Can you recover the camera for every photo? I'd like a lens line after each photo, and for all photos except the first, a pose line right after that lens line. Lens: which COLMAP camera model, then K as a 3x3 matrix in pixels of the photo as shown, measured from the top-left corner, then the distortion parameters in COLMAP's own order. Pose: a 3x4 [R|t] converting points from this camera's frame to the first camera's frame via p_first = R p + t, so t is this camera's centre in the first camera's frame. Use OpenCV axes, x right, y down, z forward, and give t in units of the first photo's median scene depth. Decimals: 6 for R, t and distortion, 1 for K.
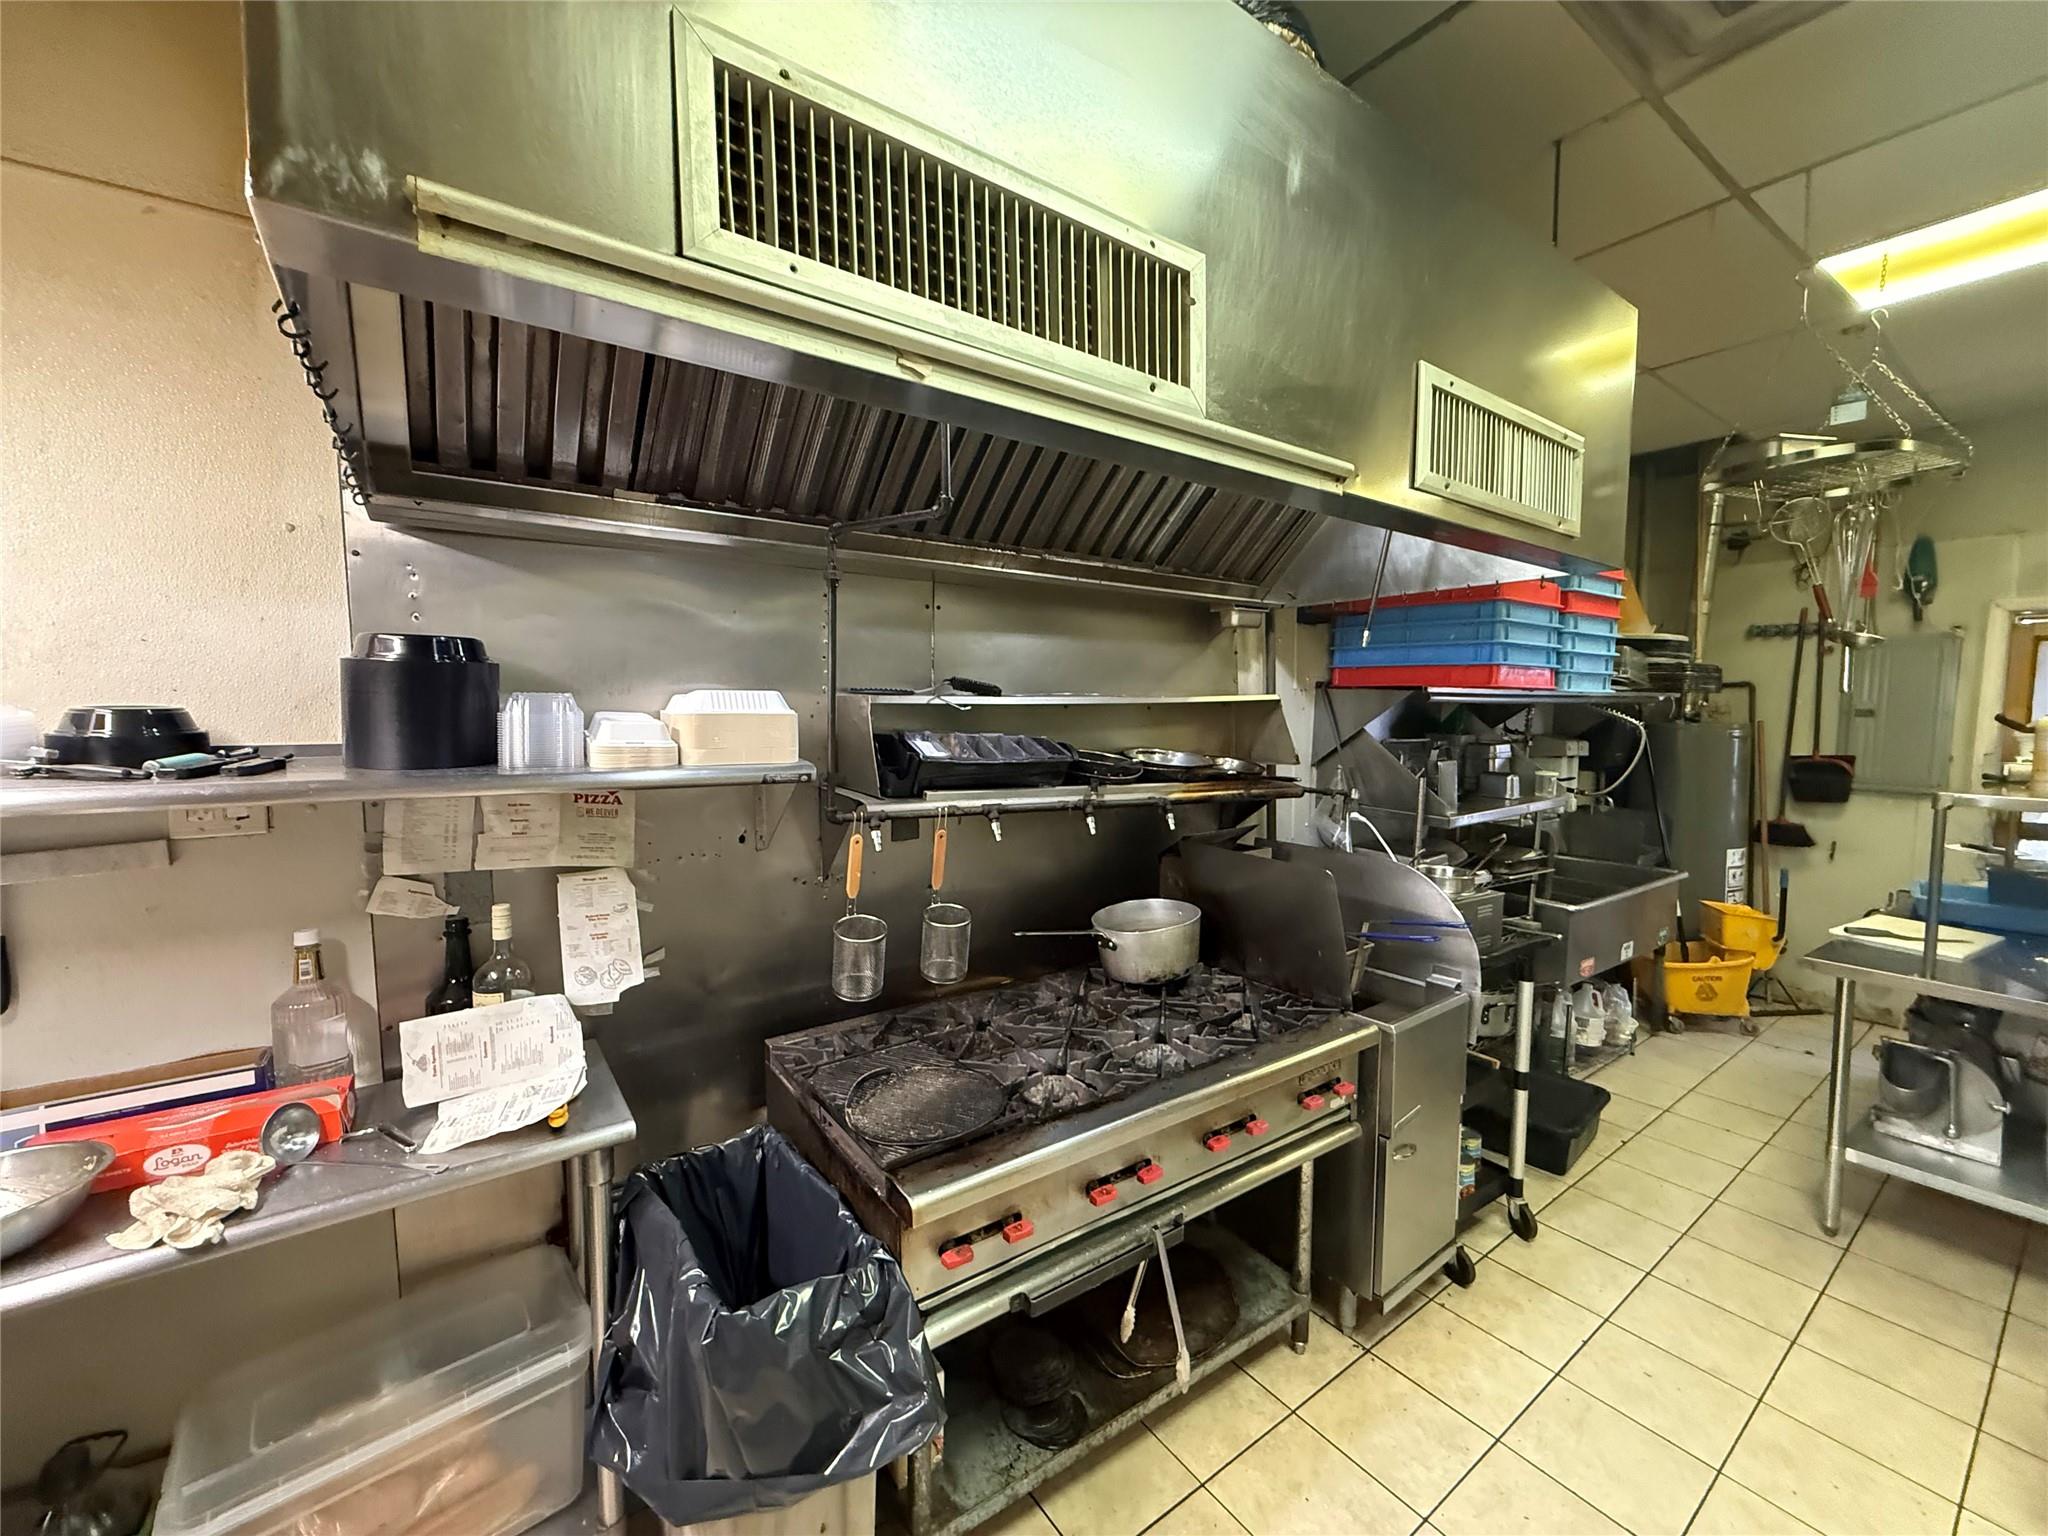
lens RADIAL K [[811.0, 0, 1013.8], [0, 811.0, 761.1], [0, 0, 1]] dist [-0.001770, -0.000038]
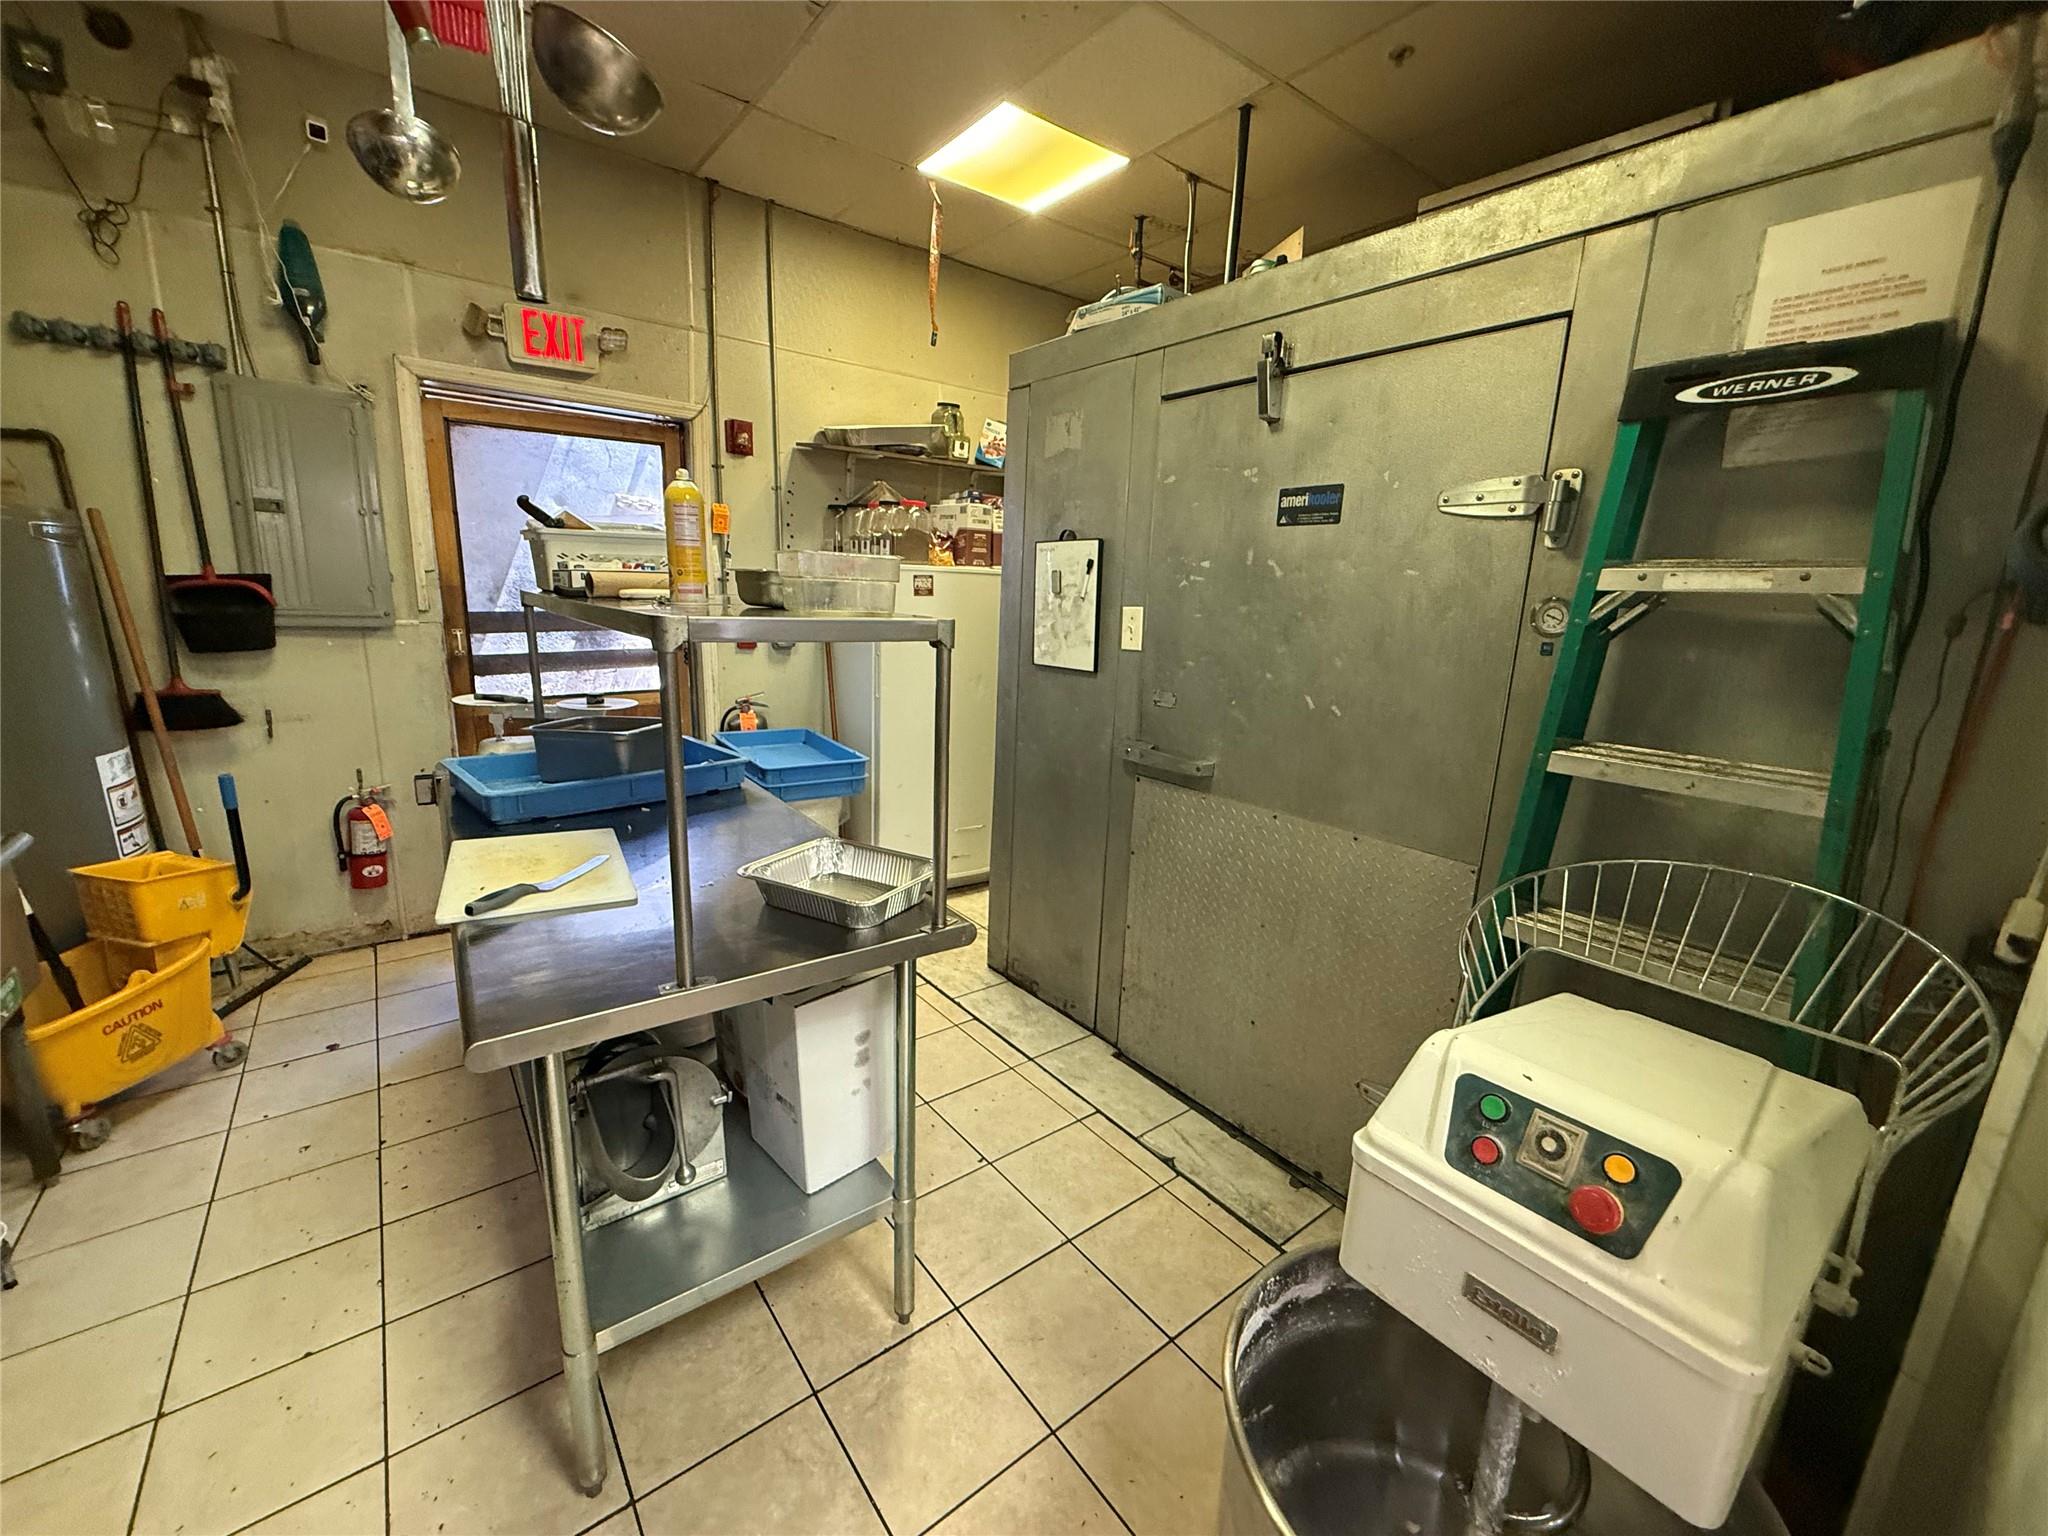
lens RADIAL K [[811.0, 0, 1013.8], [0, 811.0, 761.1], [0, 0, 1]] dist [-0.001770, -0.000038]
pose [[-0.044100, -0.219388, 0.974640, 0.353340], [0.028236, 0.974926, 0.220730, 0.012921], [-0.998628, 0.037254, -0.036800, 0.437681]]
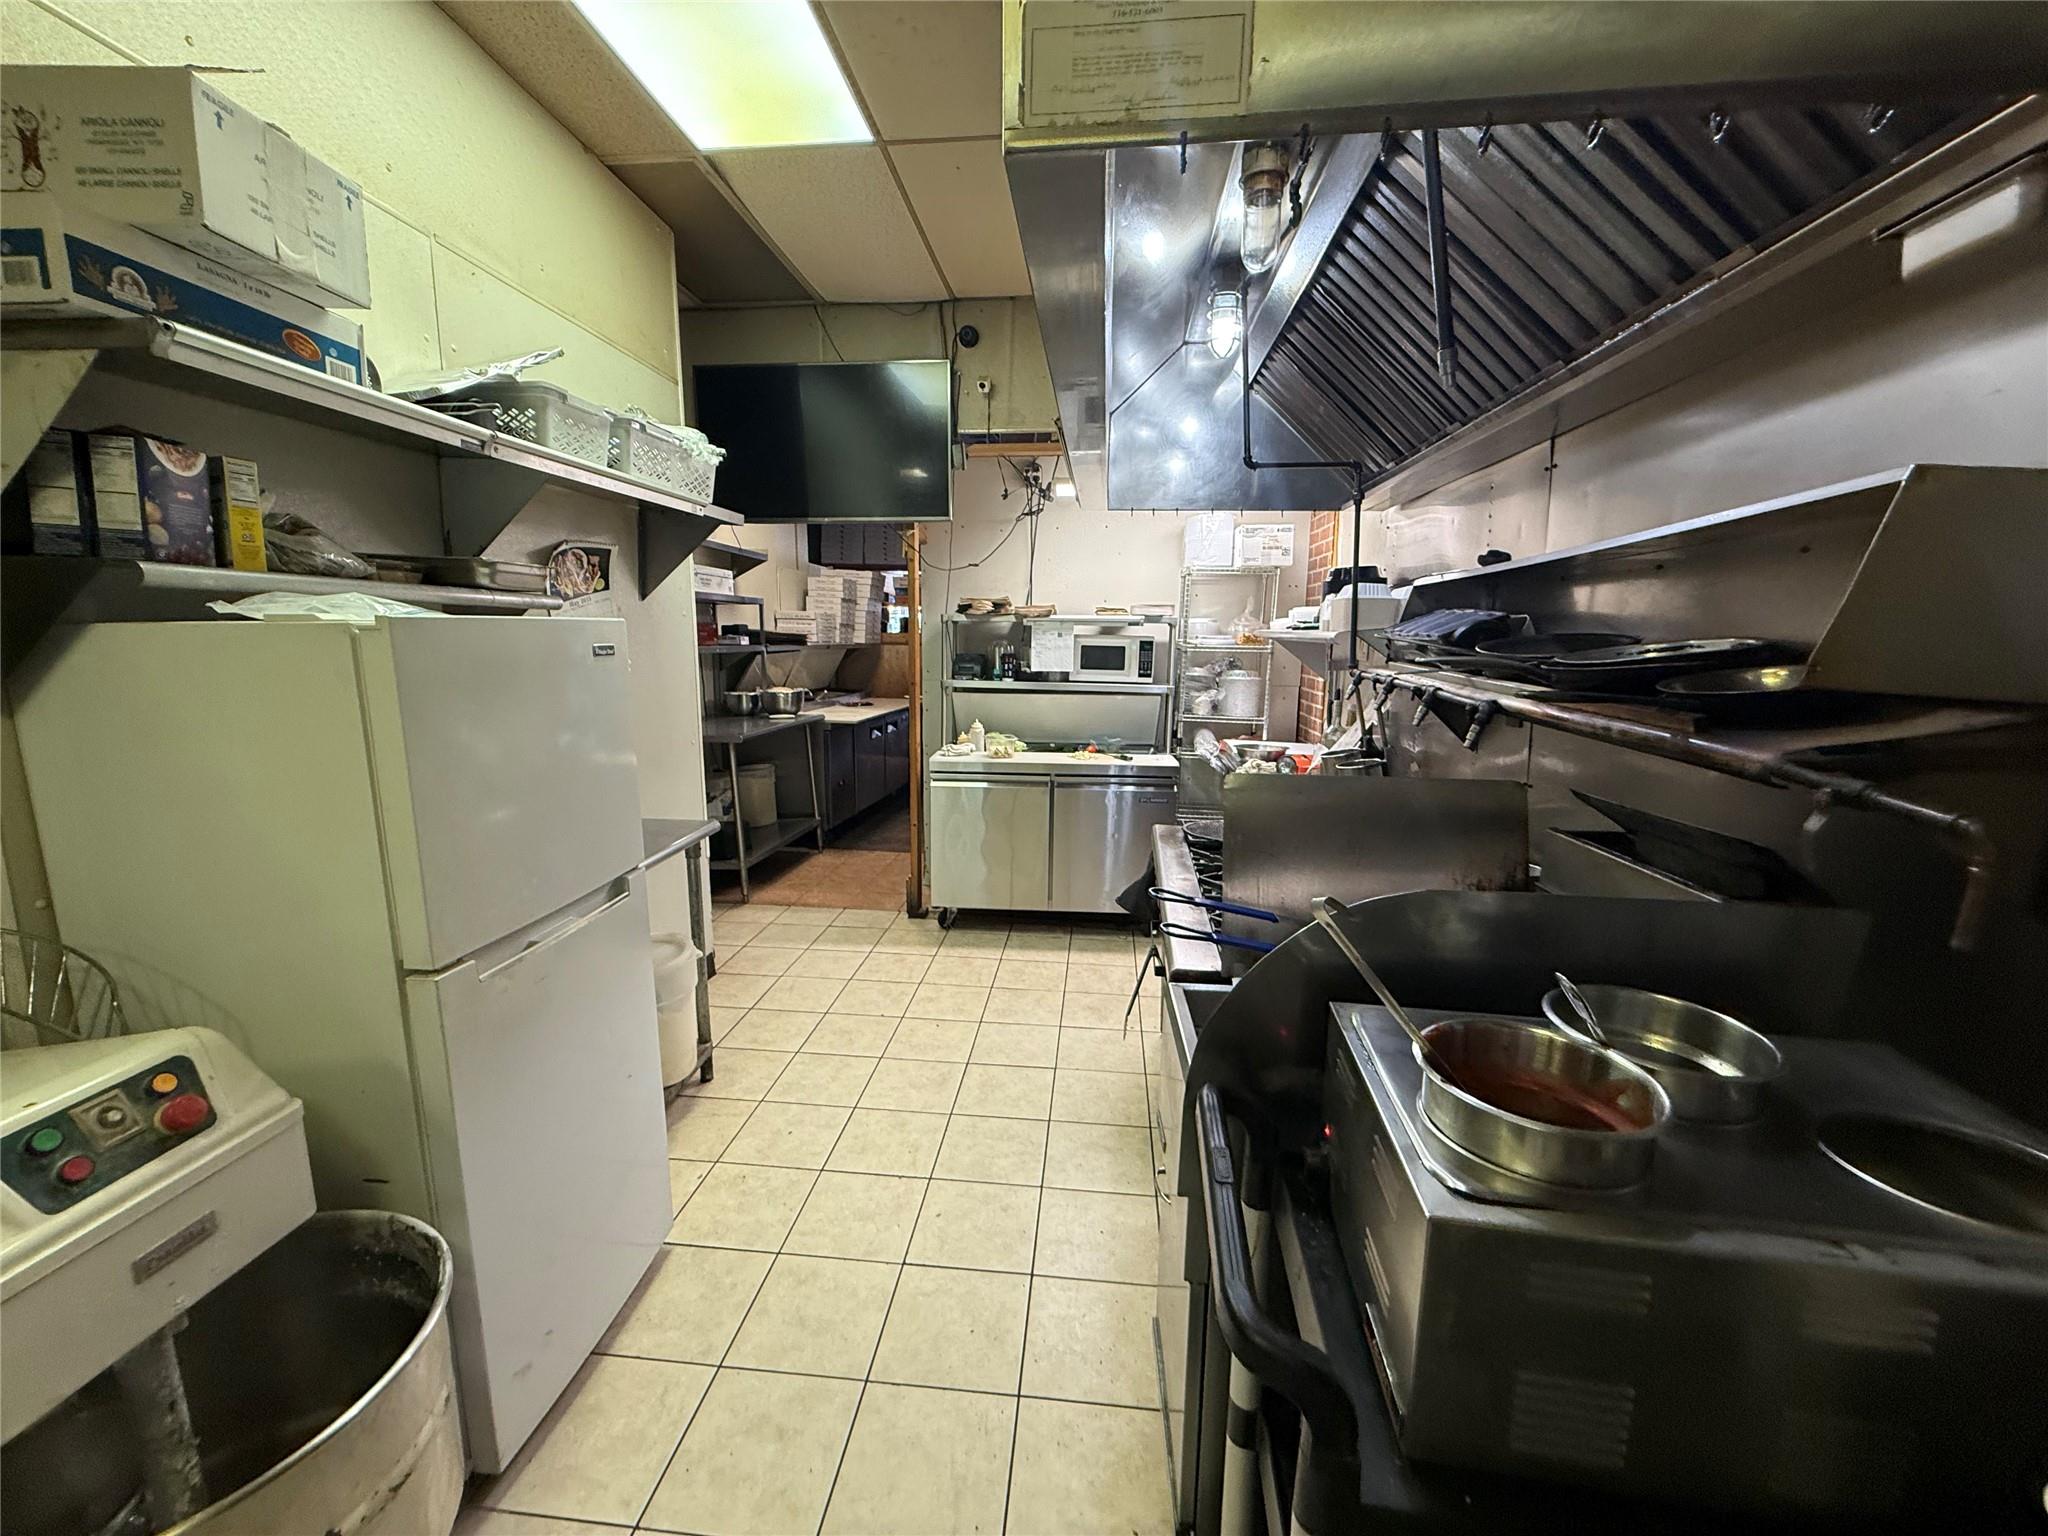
lens RADIAL K [[811.0, 0, 1013.8], [0, 811.0, 761.1], [0, 0, 1]] dist [-0.001770, -0.000038]
pose [[-0.660034, 0.110070, -0.743129, 0.652545], [-0.053197, 0.979877, 0.192385, -0.021128], [0.749350, 0.166512, -0.640896, 0.793819]]
